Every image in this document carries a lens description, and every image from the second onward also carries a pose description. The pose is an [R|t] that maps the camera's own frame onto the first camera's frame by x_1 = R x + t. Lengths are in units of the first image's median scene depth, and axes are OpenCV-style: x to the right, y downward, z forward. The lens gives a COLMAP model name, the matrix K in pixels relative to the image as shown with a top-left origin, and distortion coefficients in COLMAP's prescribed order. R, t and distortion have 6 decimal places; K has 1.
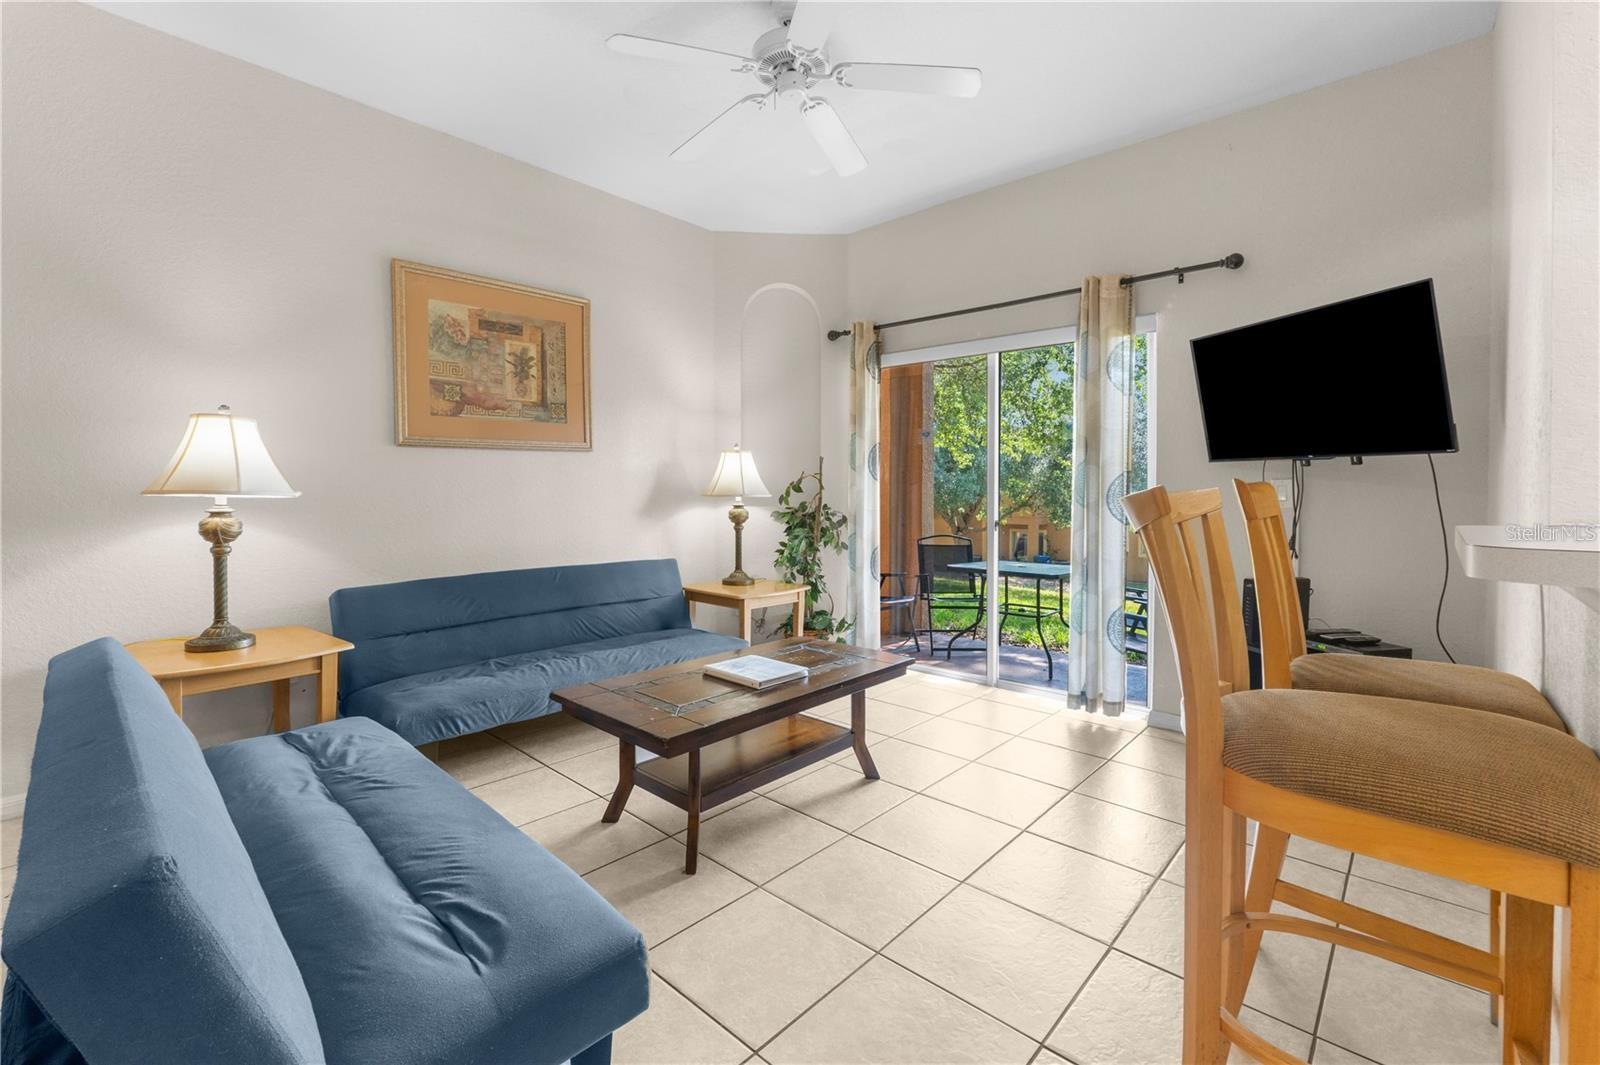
lens RADIAL K [[690.2, 0, 822.4], [0, 690.2, 497.8], [0, 0, 1]] dist [-0.010557, 0.002215]
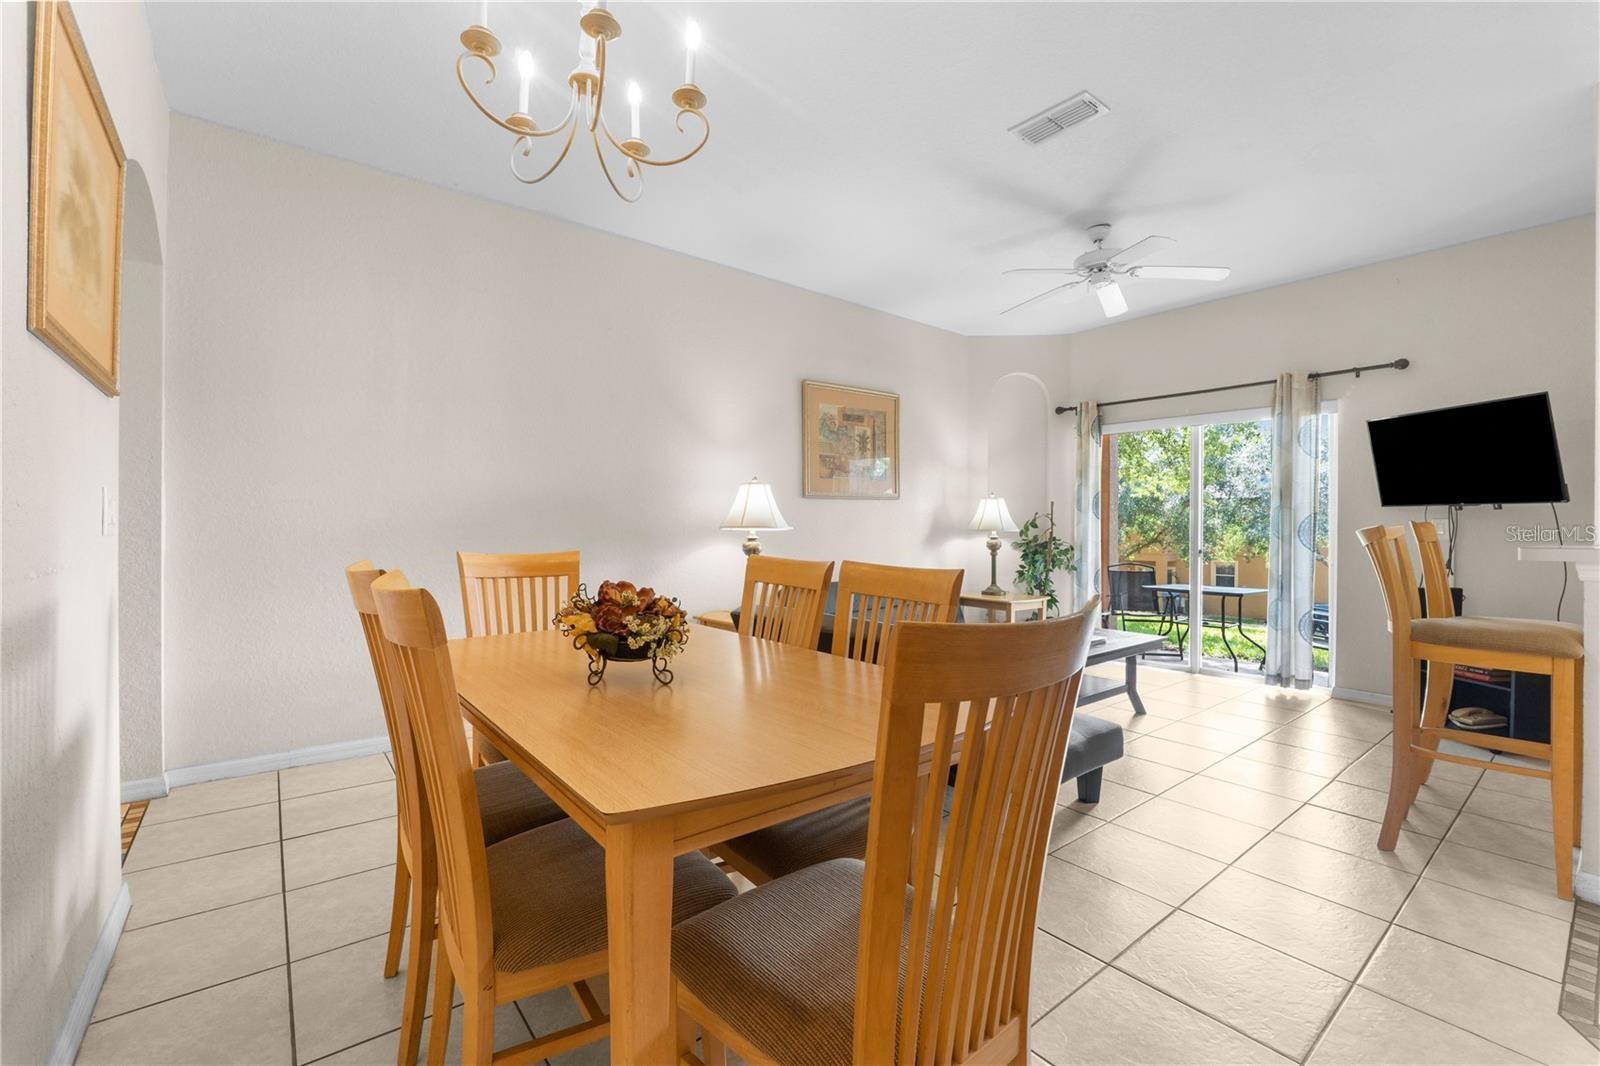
lens RADIAL K [[690.2, 0, 802.5], [0, 690.2, 529.5], [0, 0, 1]] dist [-0.010557, 0.002215]
pose [[0.986439, 0.002277, -0.164115, -0.335857], [-0.003320, 0.999976, -0.006079, 0.005941], [0.164097, 0.006541, 0.986422, -0.515265]]
